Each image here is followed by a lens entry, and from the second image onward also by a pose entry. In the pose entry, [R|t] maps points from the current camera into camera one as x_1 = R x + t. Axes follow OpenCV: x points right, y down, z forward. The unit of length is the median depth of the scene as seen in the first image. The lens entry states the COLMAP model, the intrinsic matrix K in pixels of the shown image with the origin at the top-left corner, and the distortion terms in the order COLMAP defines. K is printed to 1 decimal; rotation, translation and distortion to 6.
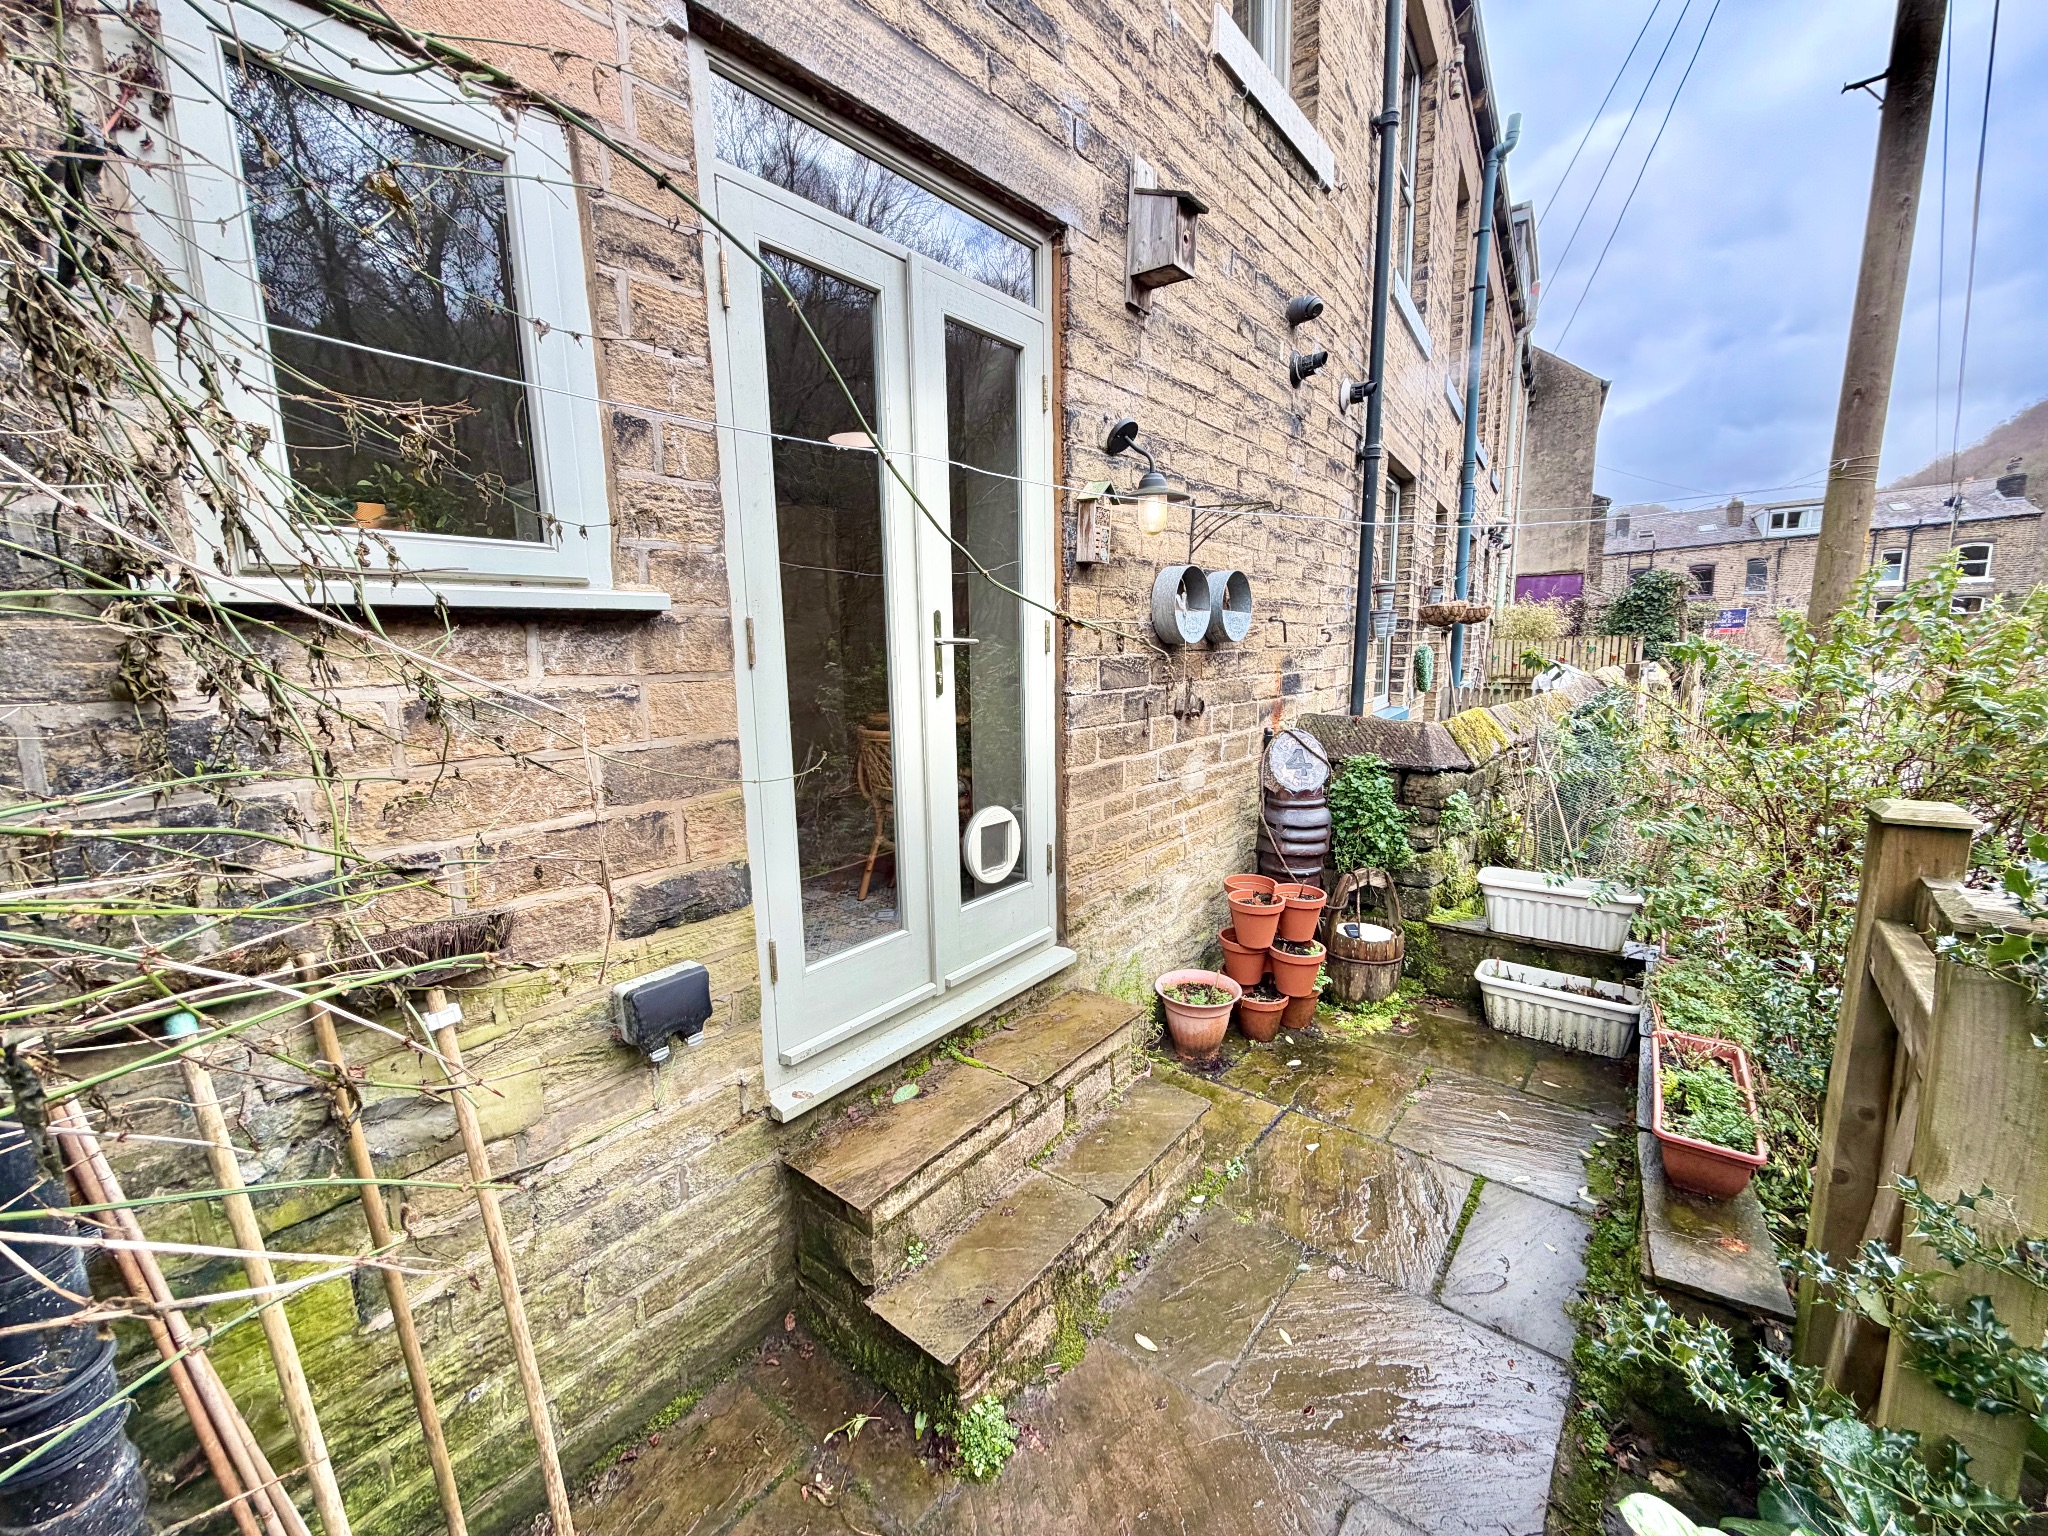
lens RADIAL K [[800.2, 0, 1007.5], [0, 800.2, 768.5], [0, 0, 1]] dist [-0.000776, 0.000072]
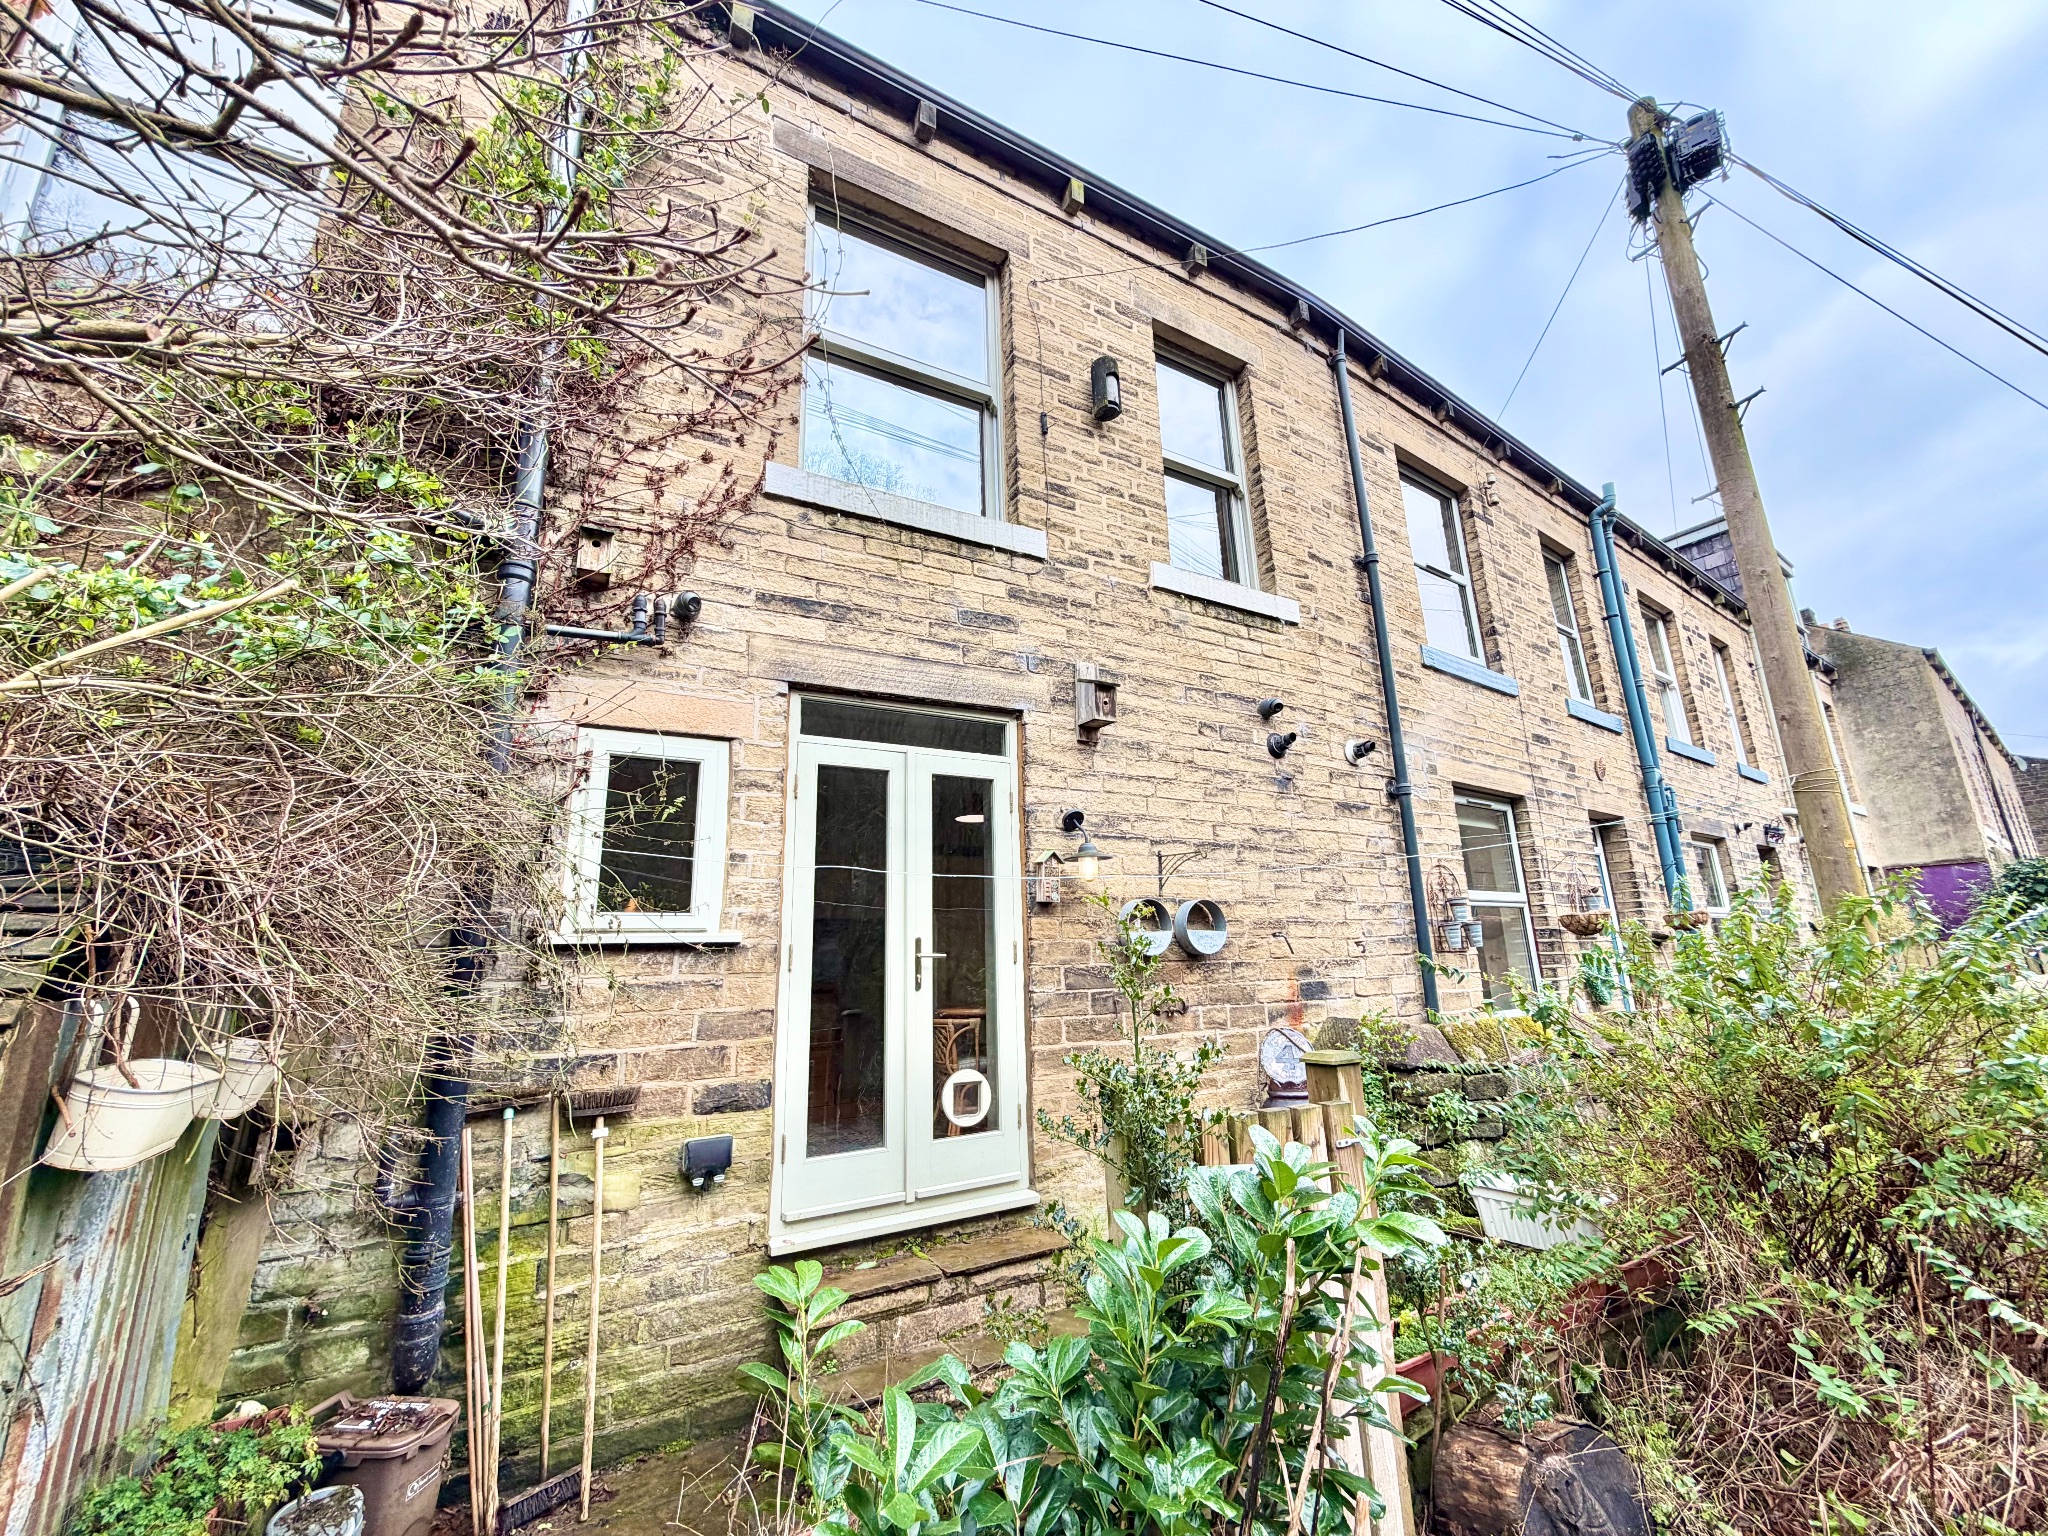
lens RADIAL K [[814.2, 0, 1020.0], [0, 814.2, 769.0], [0, 0, 1]] dist [0.001442, -0.000293]
pose [[0.938951, -0.087922, -0.332626, 0.638445], [-0.043693, 0.928496, -0.368762, 0.084930], [0.341264, 0.360783, 0.867971, -0.477765]]
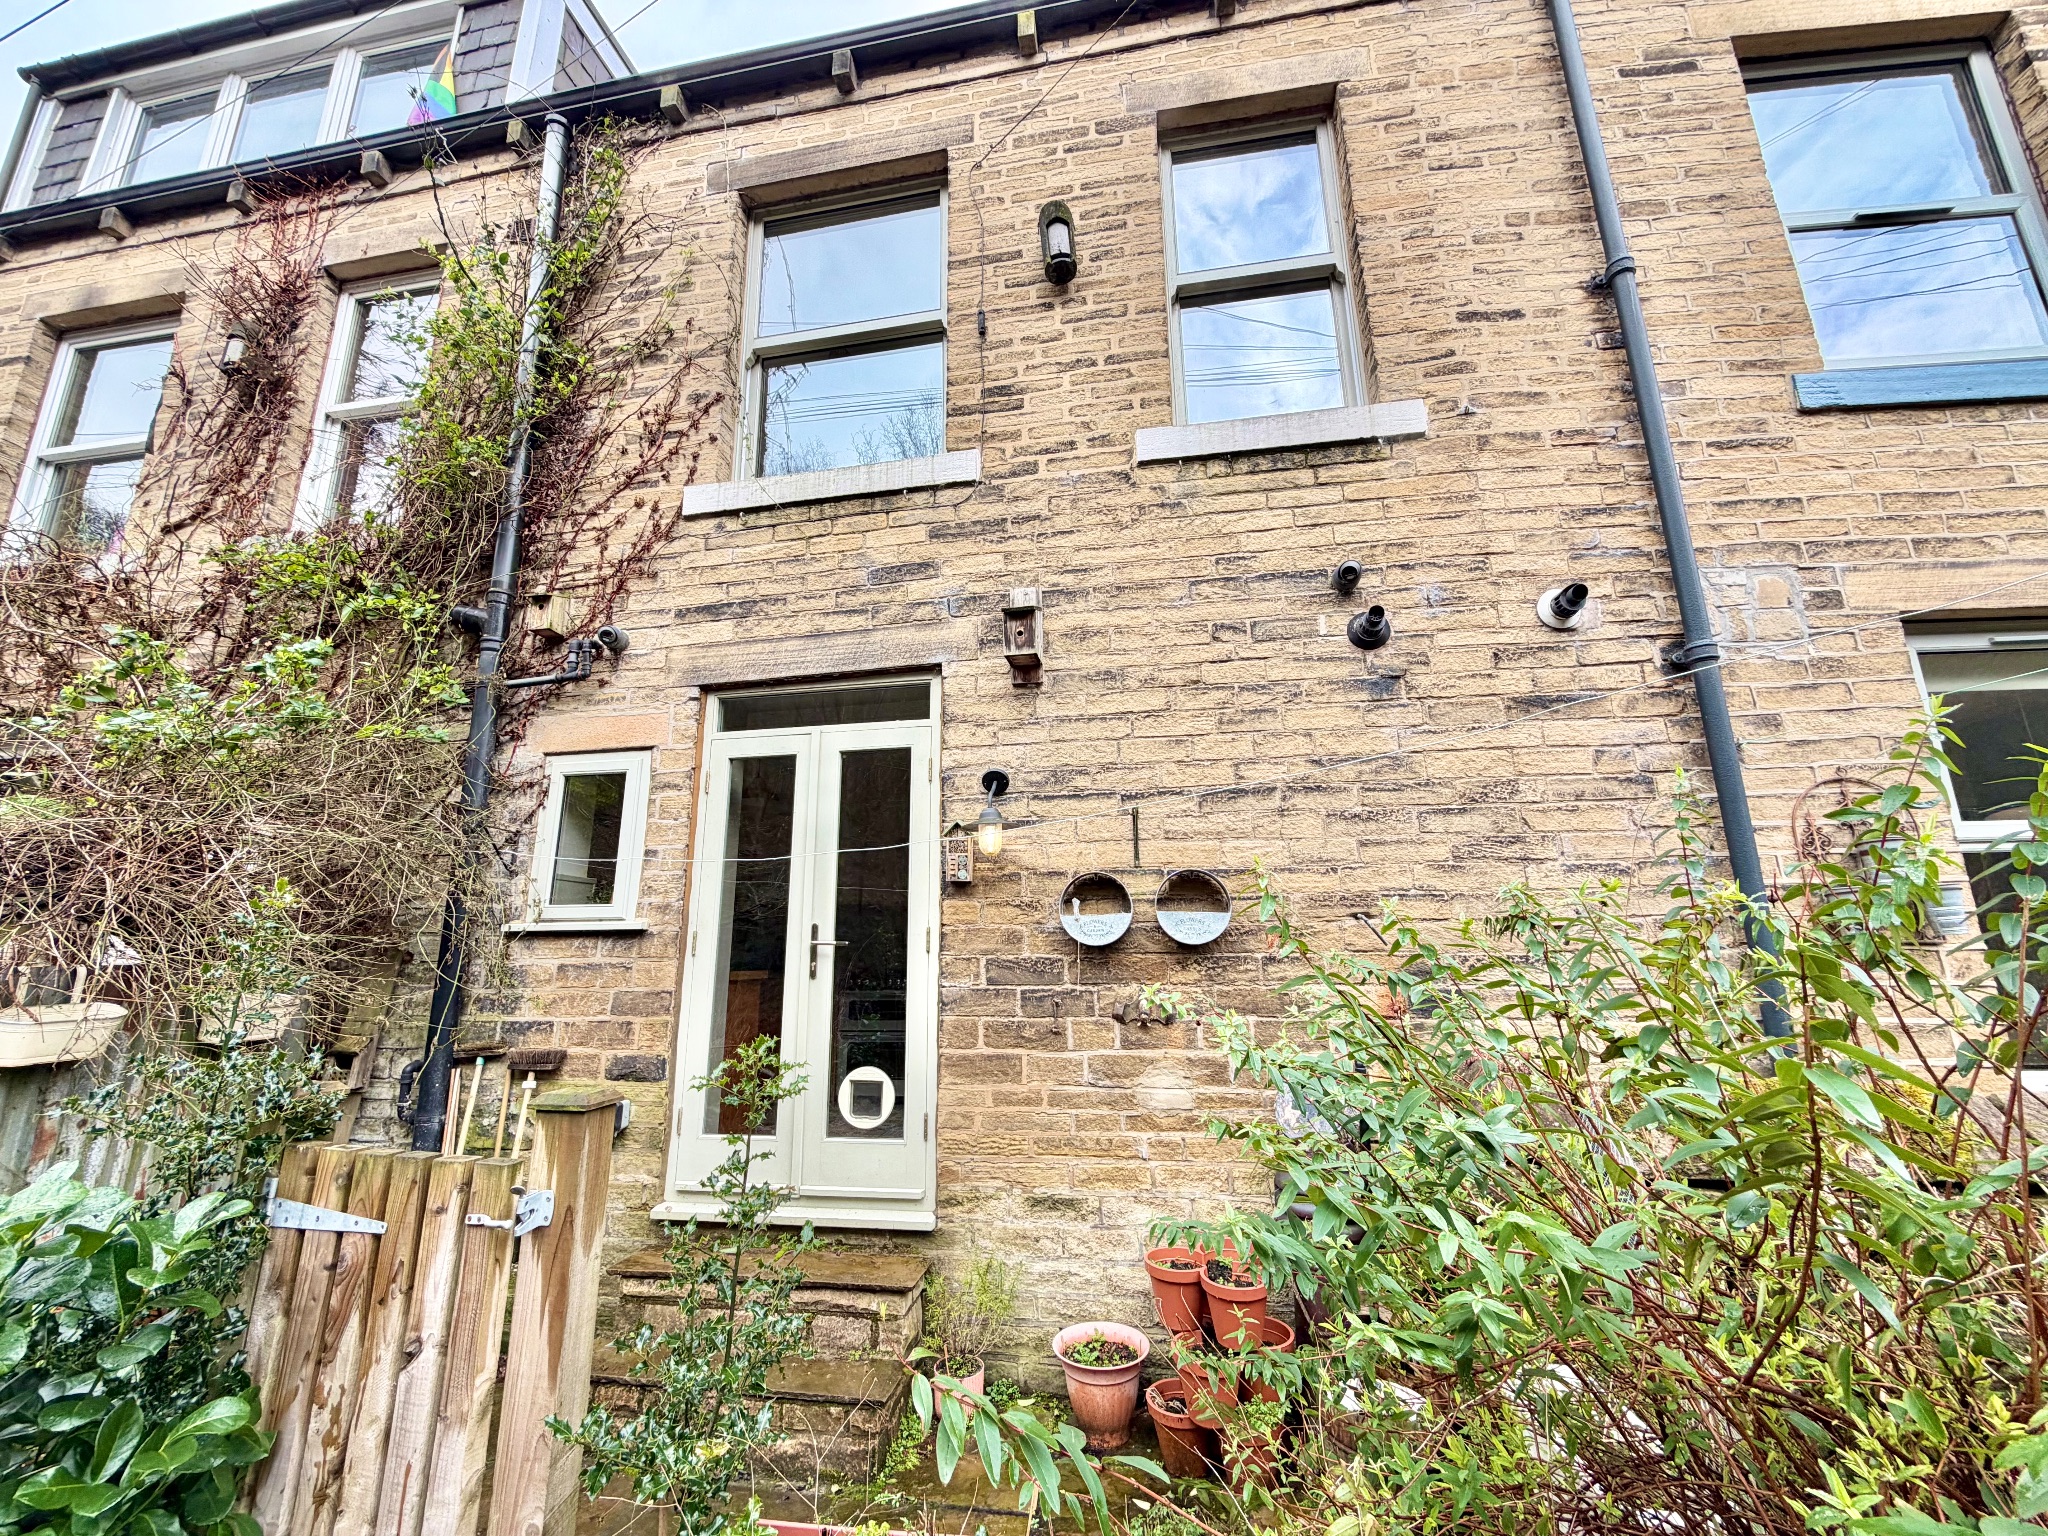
lens RADIAL K [[823.2, 0, 1023.3], [0, 823.2, 754.7], [0, 0, 1]] dist [-0.000631, -0.000103]
pose [[0.504595, -0.180877, -0.844196, 1.424452], [-0.134320, 0.949455, -0.283715, -0.096320], [0.852843, 0.256554, 0.454795, 0.468257]]
